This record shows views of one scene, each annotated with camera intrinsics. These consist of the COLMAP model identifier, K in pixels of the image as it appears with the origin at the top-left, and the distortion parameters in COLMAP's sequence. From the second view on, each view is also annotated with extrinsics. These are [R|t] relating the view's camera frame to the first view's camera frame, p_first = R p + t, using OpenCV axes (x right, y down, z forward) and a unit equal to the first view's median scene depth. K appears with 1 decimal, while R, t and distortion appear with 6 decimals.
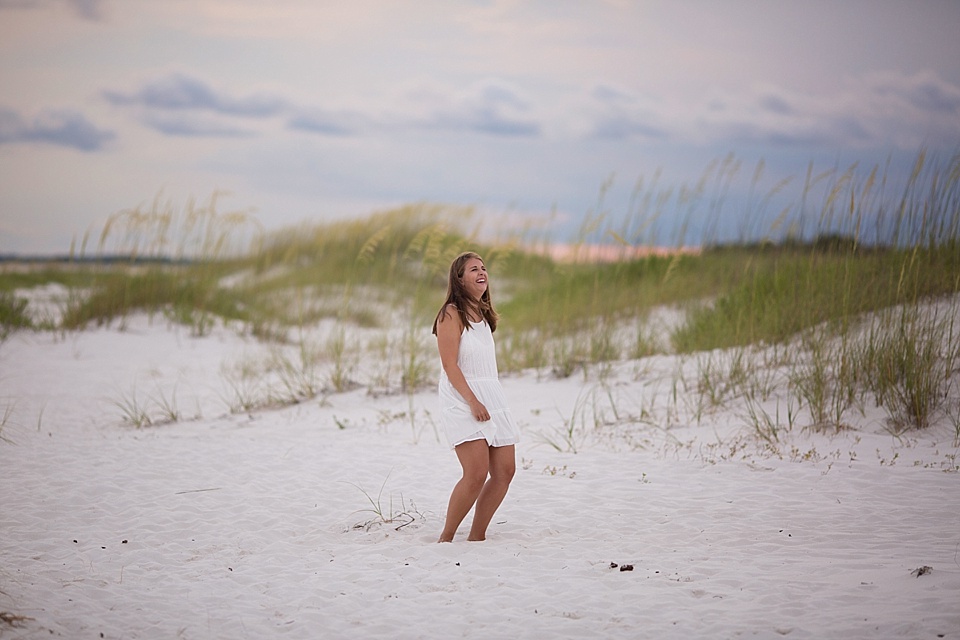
lens RADIAL K [[3869.7, 0, 477.8], [0, 3869.7, 323.8], [0, 0, 1]] dist [0.232622, 0.000000]
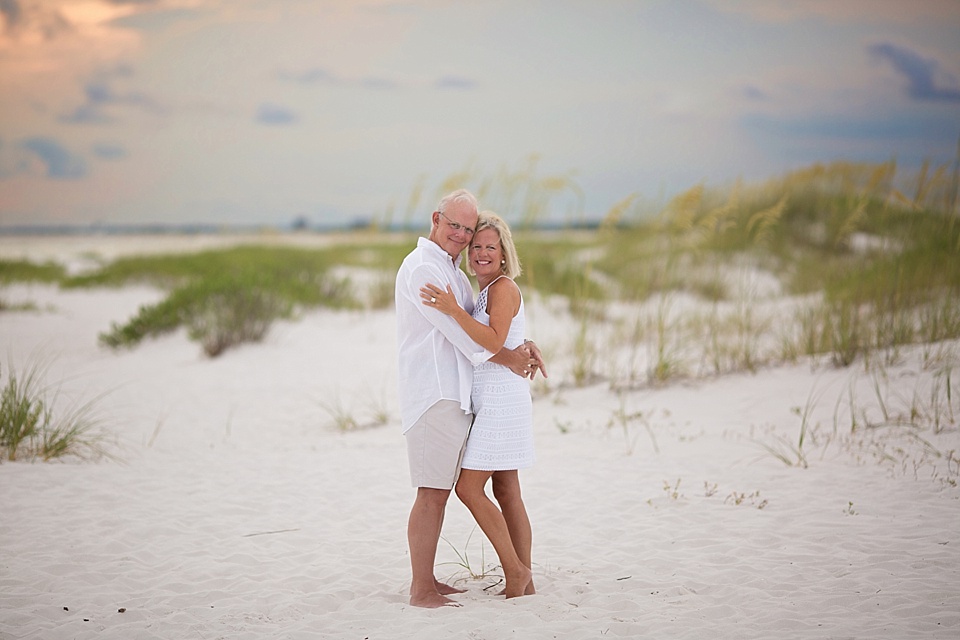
lens RADIAL K [[3869.7, 0, 477.9], [0, 3869.7, 321.2], [0, 0, 1]] dist [0.232622, 0.000000]
pose [[0.992553, -0.014612, -0.120931, 0.048553], [0.015664, 0.999847, 0.007750, -0.004082], [0.120799, -0.009586, 0.992631, 0.160802]]
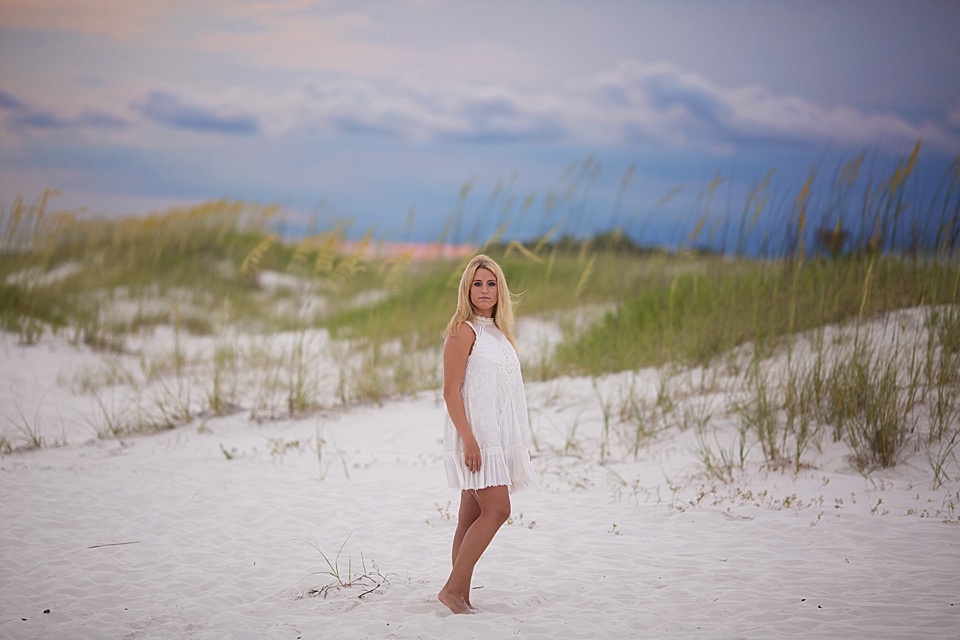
lens RADIAL K [[3869.7, 0, 482.5], [0, 3869.7, 313.7], [0, 0, 1]] dist [0.232622, 0.000000]
pose [[0.998094, 0.008424, 0.061131, -0.031740], [-0.008338, 0.999964, -0.001659, -0.005808], [-0.061142, 0.001147, 0.998128, 0.091956]]
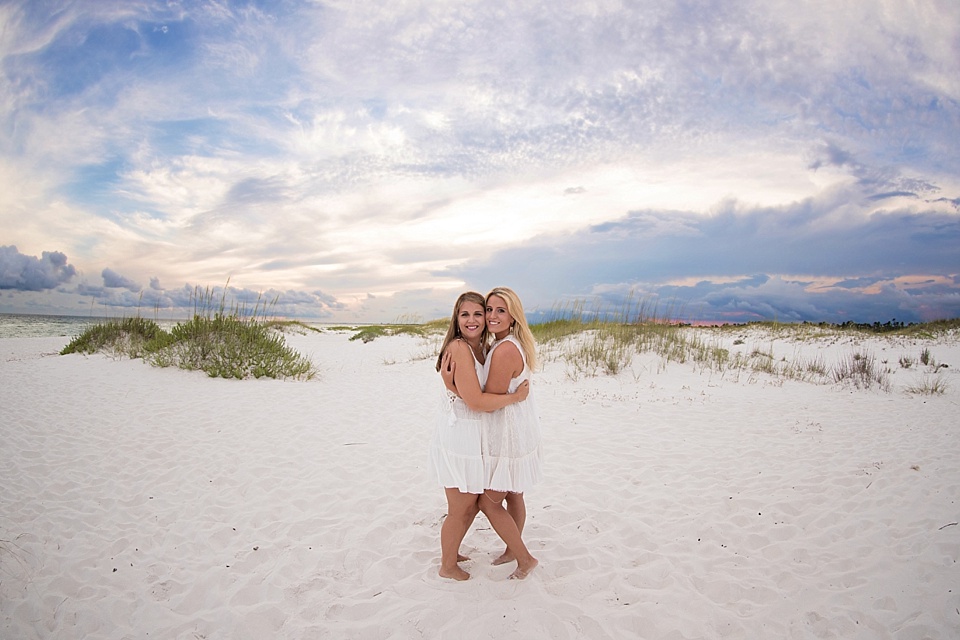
lens RADIAL K [[430.5, 0, 477.5], [0, 430.5, 326.4], [0, 0, 1]] dist [-0.004866, -0.000160]
pose [[0.998451, -0.001711, 0.055614, -0.018197], [0.002354, 0.999931, -0.011507, -0.008531], [-0.055590, 0.011620, 0.998386, 0.576041]]
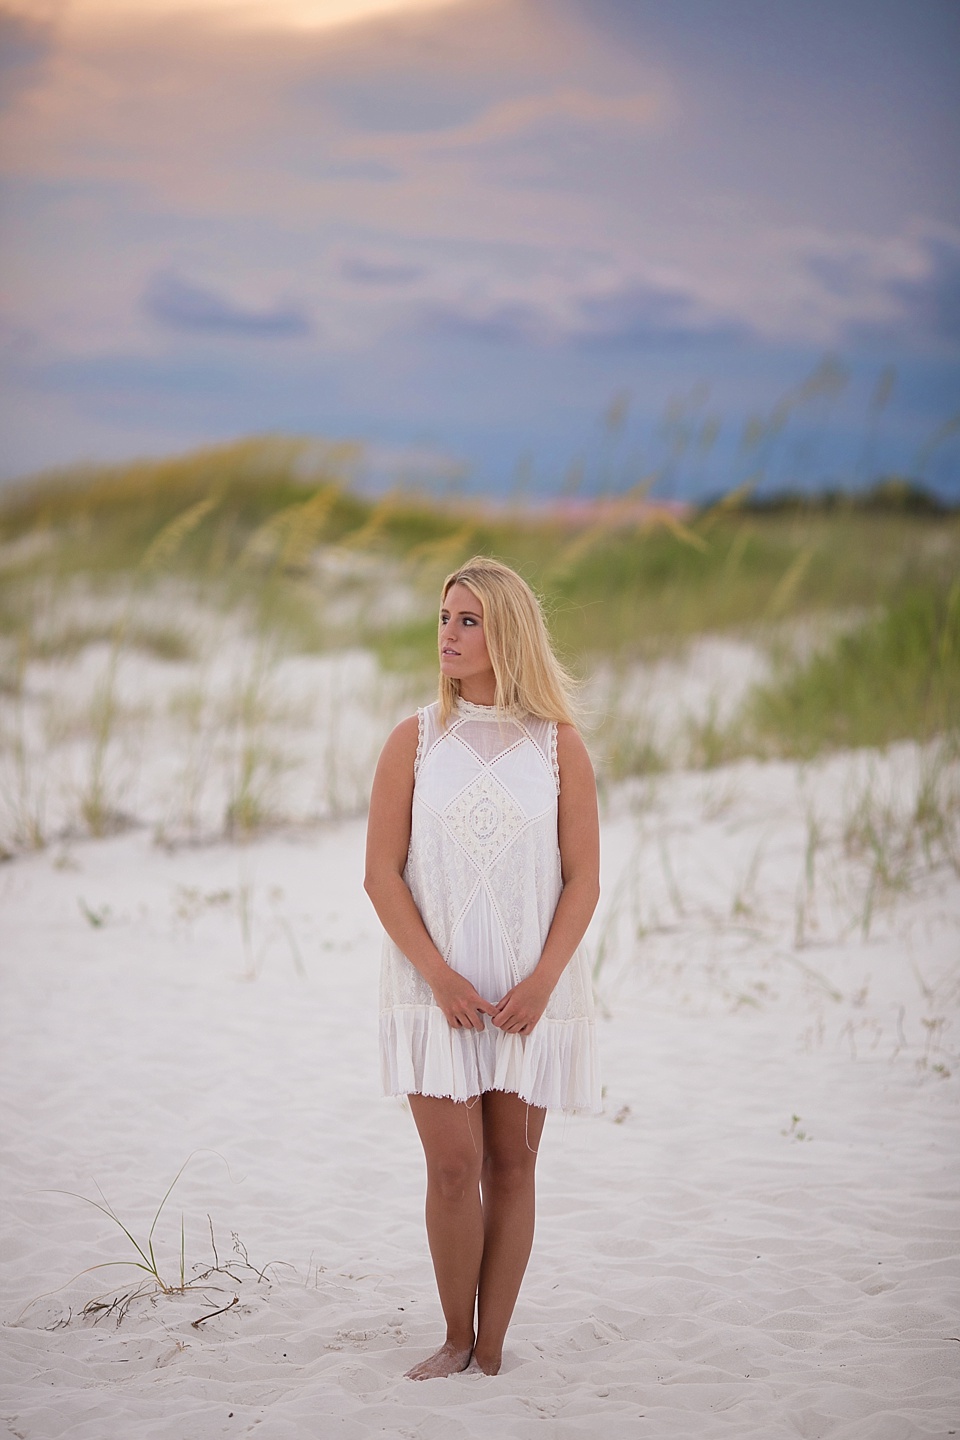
lens RADIAL K [[5804.5, 0, 466.9], [0, 5804.5, 721.4], [0, 0, 1]] dist [0.232622, 0.000000]
pose [[0.999789, 0.006037, 0.019640, -0.003871], [-0.006409, 0.999801, 0.018891, -0.011793], [-0.019522, -0.019013, 0.999629, 0.286673]]
